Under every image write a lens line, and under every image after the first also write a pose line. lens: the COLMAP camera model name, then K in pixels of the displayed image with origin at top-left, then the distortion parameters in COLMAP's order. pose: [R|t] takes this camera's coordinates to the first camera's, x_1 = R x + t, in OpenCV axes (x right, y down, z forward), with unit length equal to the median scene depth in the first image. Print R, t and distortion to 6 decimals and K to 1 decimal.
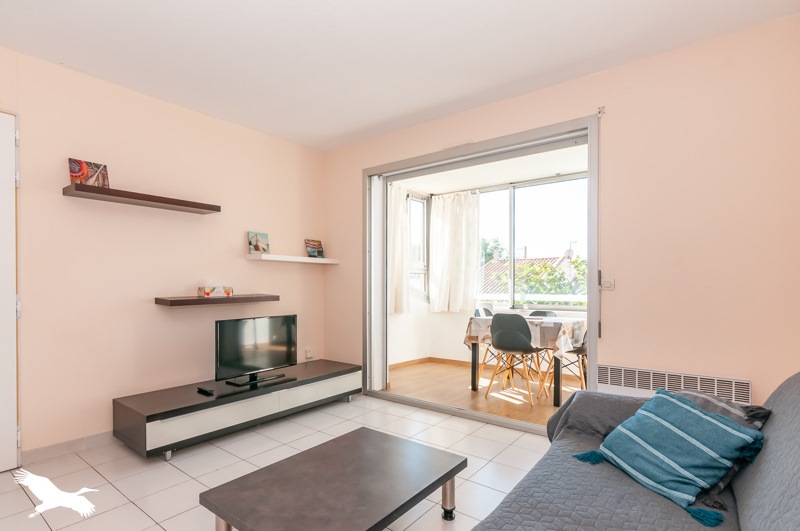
lens RADIAL K [[388.5, 0, 400.6], [0, 388.5, 278.1], [0, 0, 1]] dist [0.000439, 0.000042]
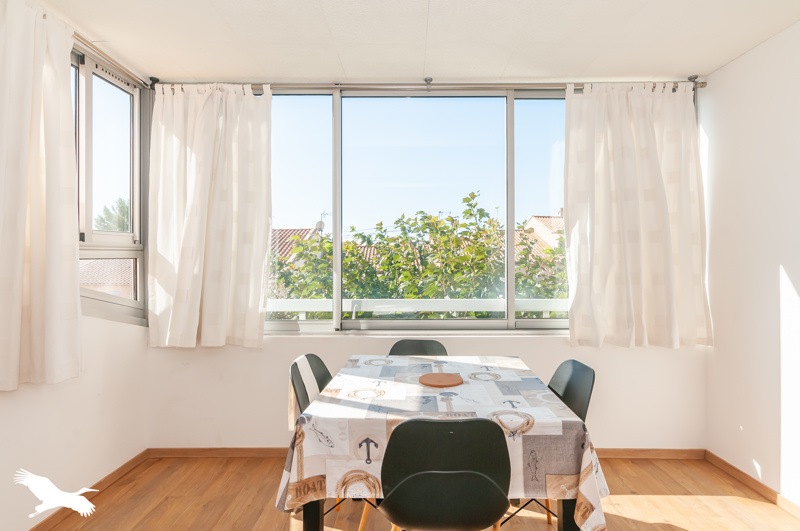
lens RADIAL K [[385.0, 0, 399.7], [0, 385.0, 253.0], [0, 0, 1]] dist [0.001121, 0.000201]
pose [[0.798522, 0.001412, 0.601964, 0.041296], [-0.008739, 0.999919, 0.009247, -0.025221], [-0.601903, -0.012645, 0.798469, 0.501624]]
